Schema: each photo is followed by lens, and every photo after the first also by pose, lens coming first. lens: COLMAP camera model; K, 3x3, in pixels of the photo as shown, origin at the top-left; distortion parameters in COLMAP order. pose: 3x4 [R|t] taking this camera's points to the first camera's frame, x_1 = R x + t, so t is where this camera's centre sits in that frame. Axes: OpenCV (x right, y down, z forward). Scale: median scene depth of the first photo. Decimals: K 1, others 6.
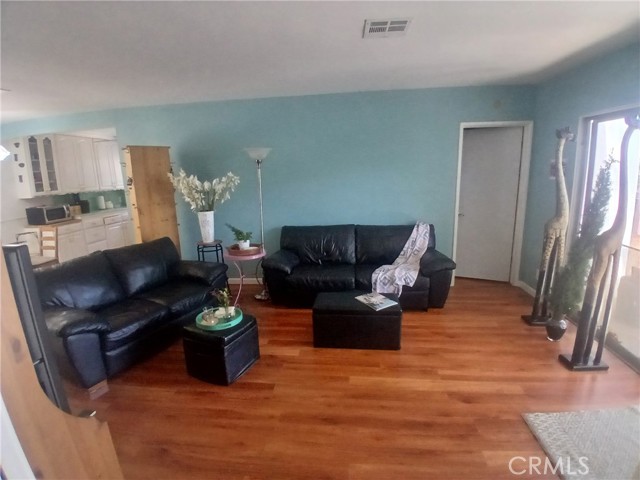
lens RADIAL K [[318.2, 0, 317.6], [0, 318.2, 239.7], [0, 0, 1]] dist [-0.002572, -0.042734]
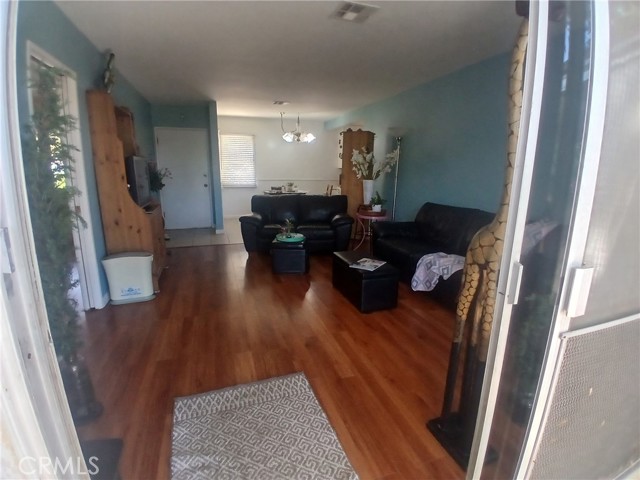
lens RADIAL K [[318.2, 0, 317.6], [0, 318.2, 239.7], [0, 0, 1]] dist [-0.002572, -0.042734]
pose [[0.419453, 0.233892, -0.877128, 1.022921], [-0.215068, 0.964333, 0.154298, -0.013512], [0.881932, 0.123921, 0.454795, 0.359421]]
